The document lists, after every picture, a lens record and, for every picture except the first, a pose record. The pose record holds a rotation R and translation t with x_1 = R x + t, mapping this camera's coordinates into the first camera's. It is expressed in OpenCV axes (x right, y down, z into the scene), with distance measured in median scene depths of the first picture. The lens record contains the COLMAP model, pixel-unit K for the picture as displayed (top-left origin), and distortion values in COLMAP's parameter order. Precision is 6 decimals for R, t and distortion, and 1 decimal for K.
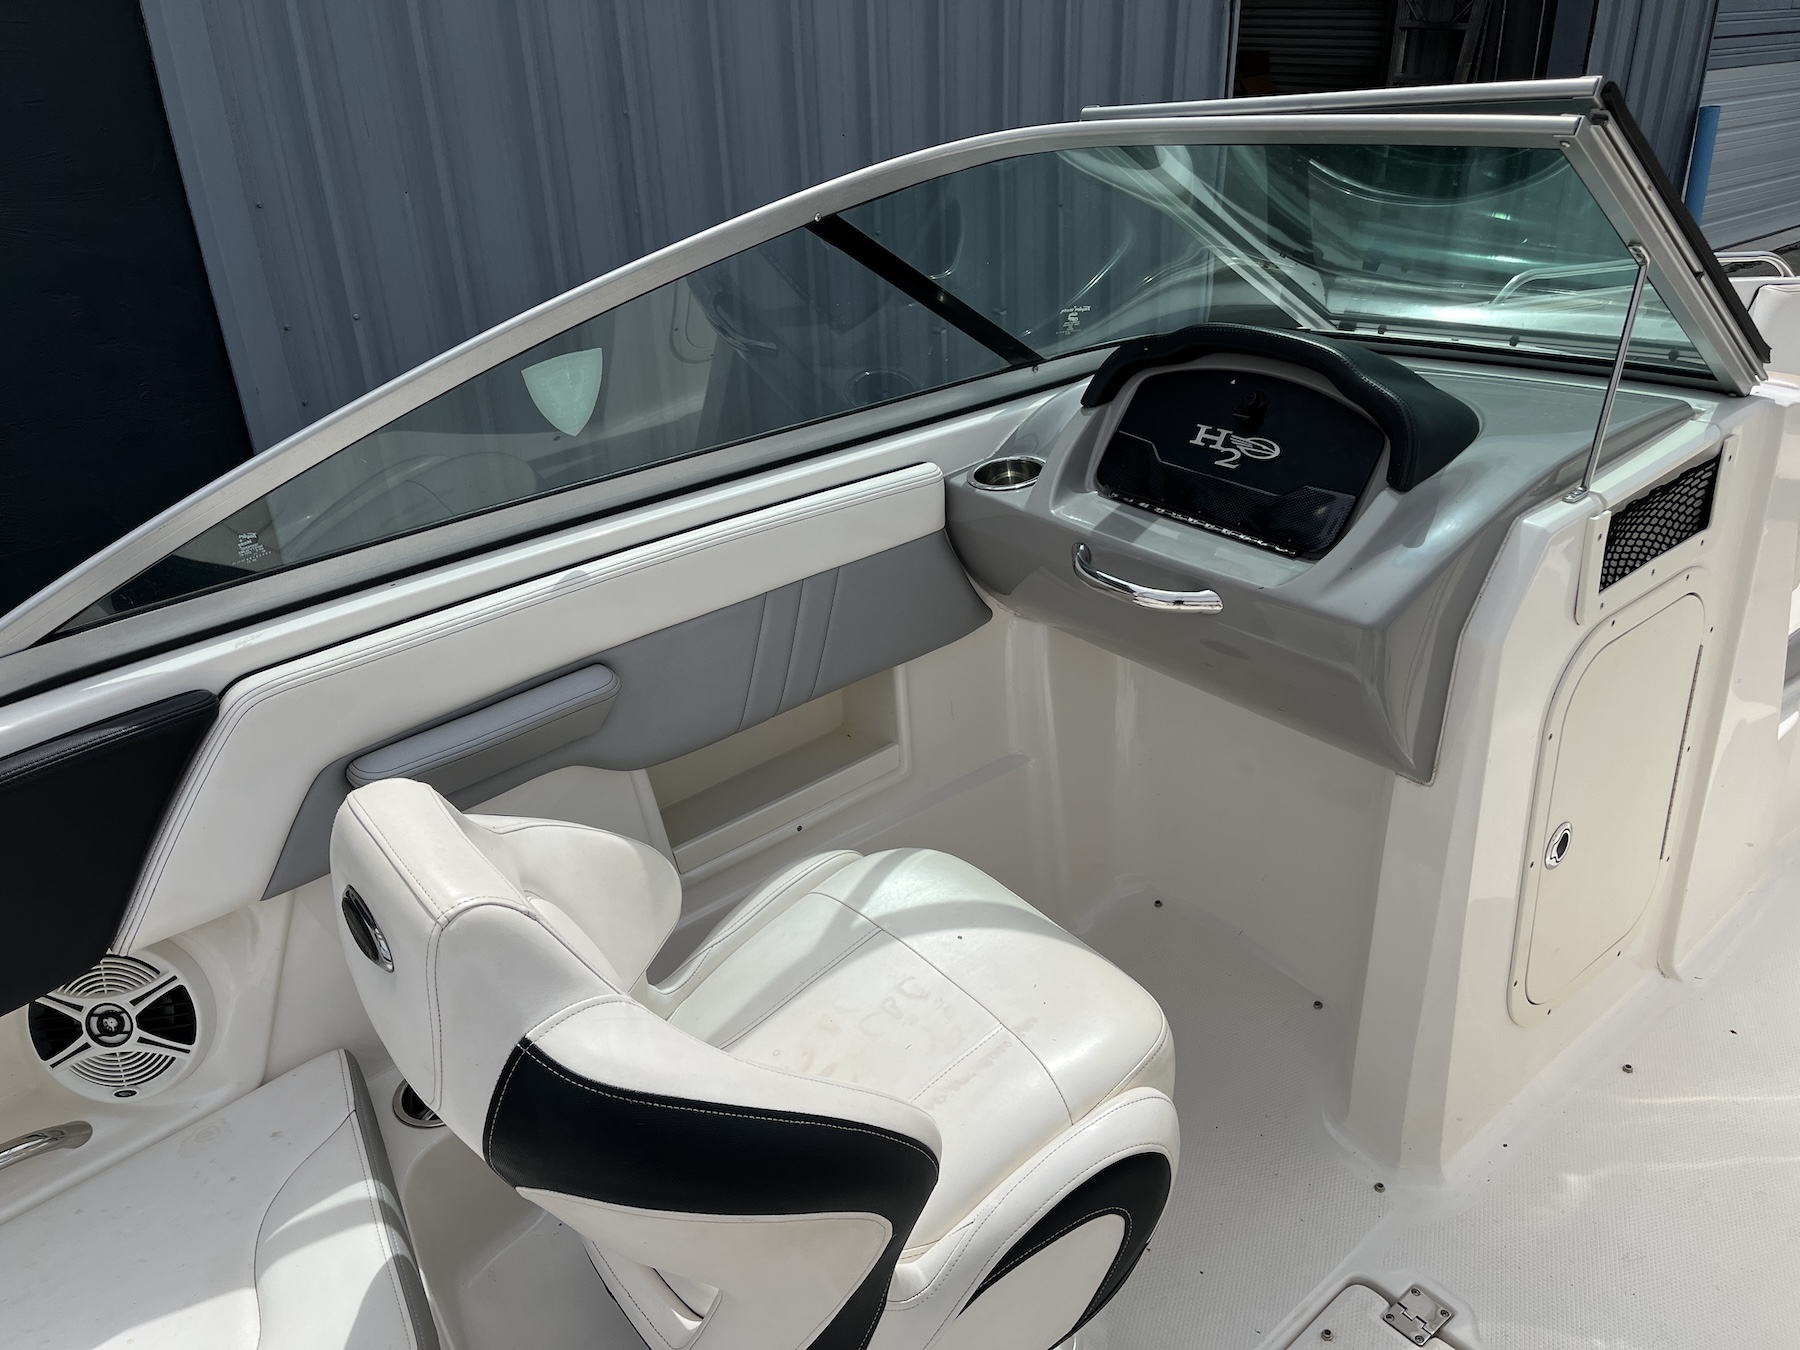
lens RADIAL K [[1360.9, 0, 900.0], [0, 1360.9, 675.0], [0, 0, 1]] dist [0.079821, -0.107623]
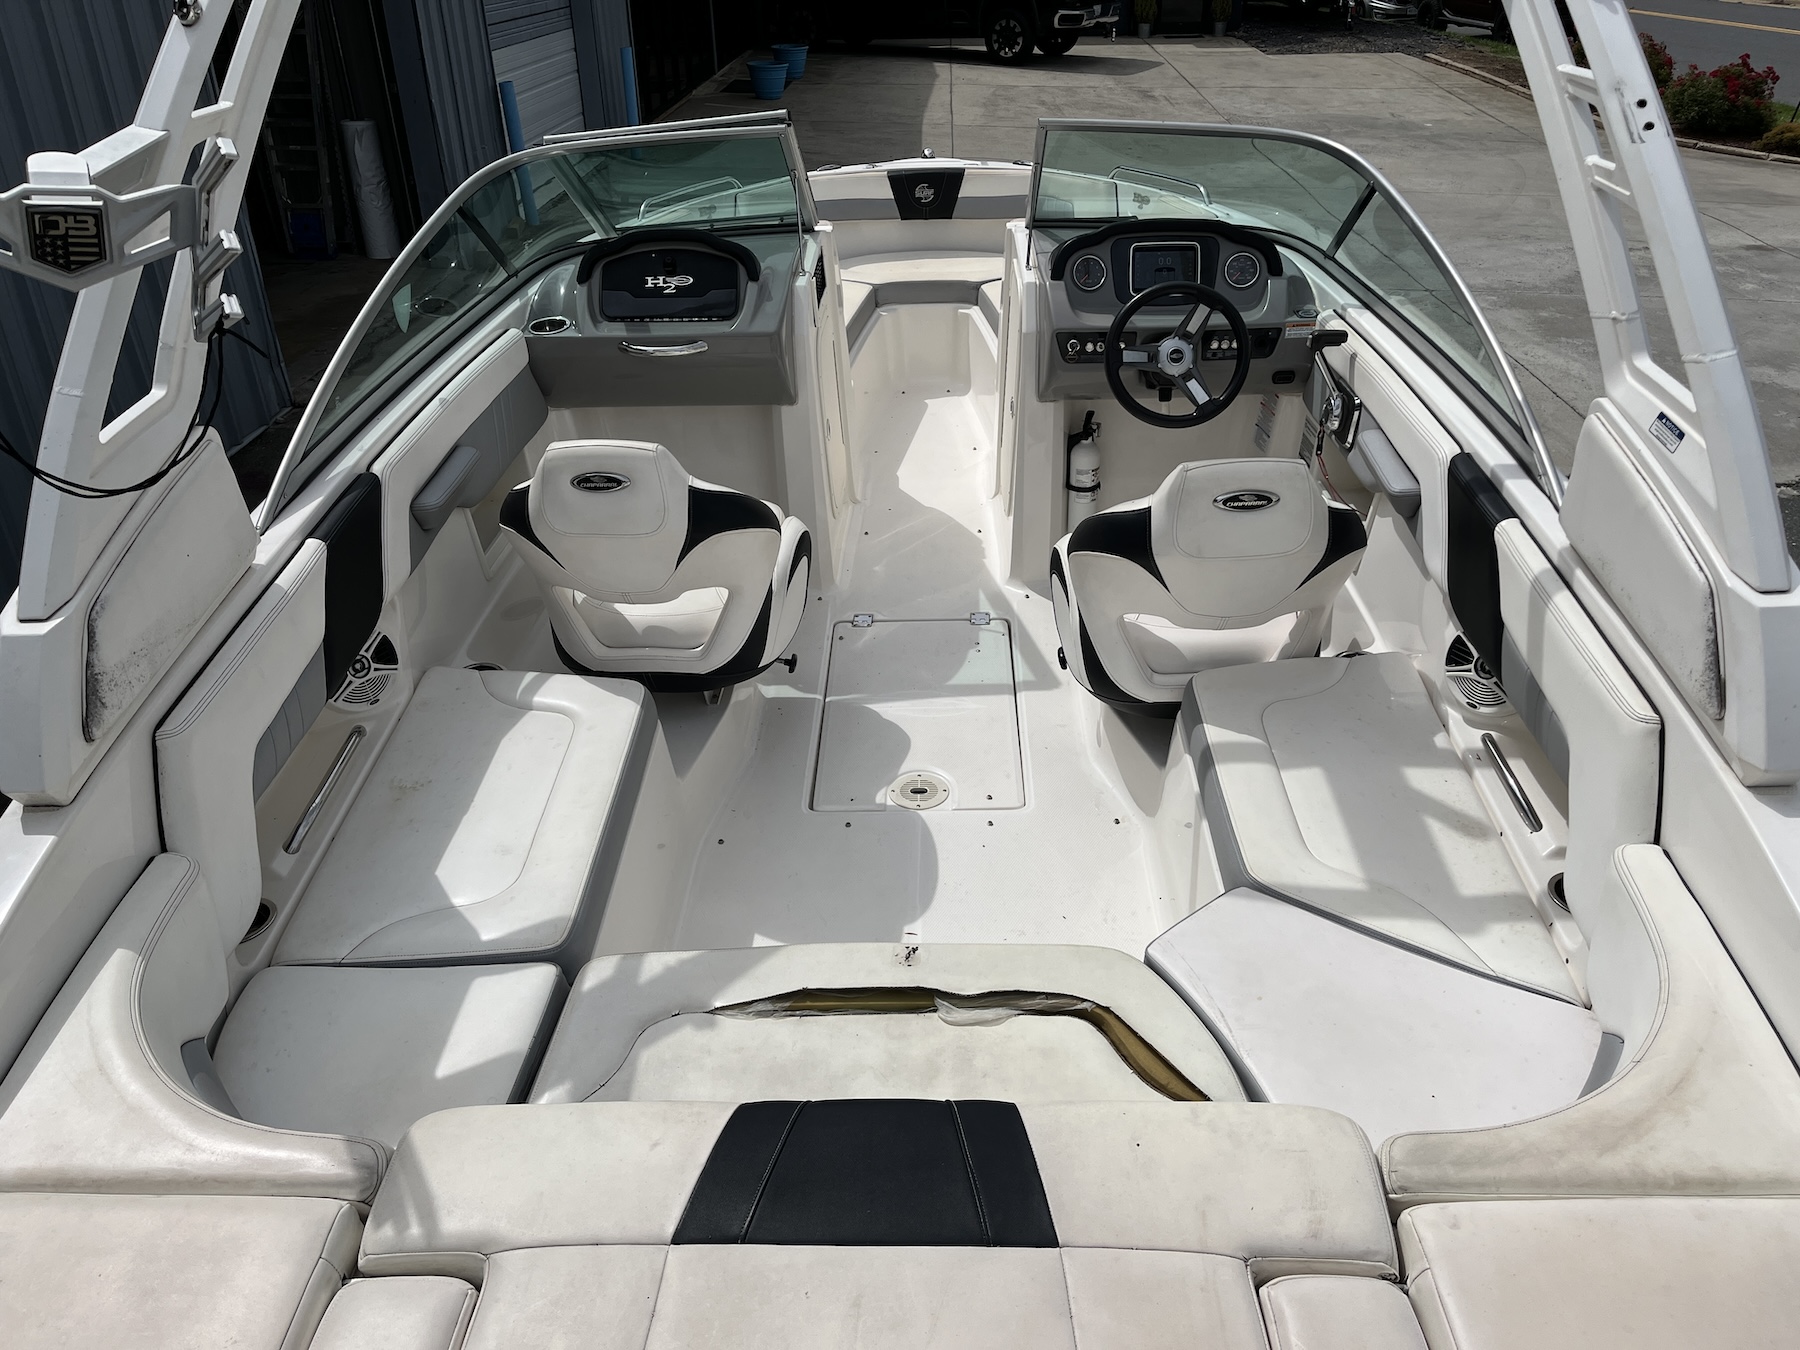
lens RADIAL K [[1360.9, 0, 900.0], [0, 1360.9, 675.0], [0, 0, 1]] dist [0.079821, -0.107623]
pose [[0.667455, -0.356903, 0.653548, -1.172875], [0.342635, 0.926427, 0.155996, 0.199539], [-0.661140, 0.119808, 0.740635, -0.798460]]
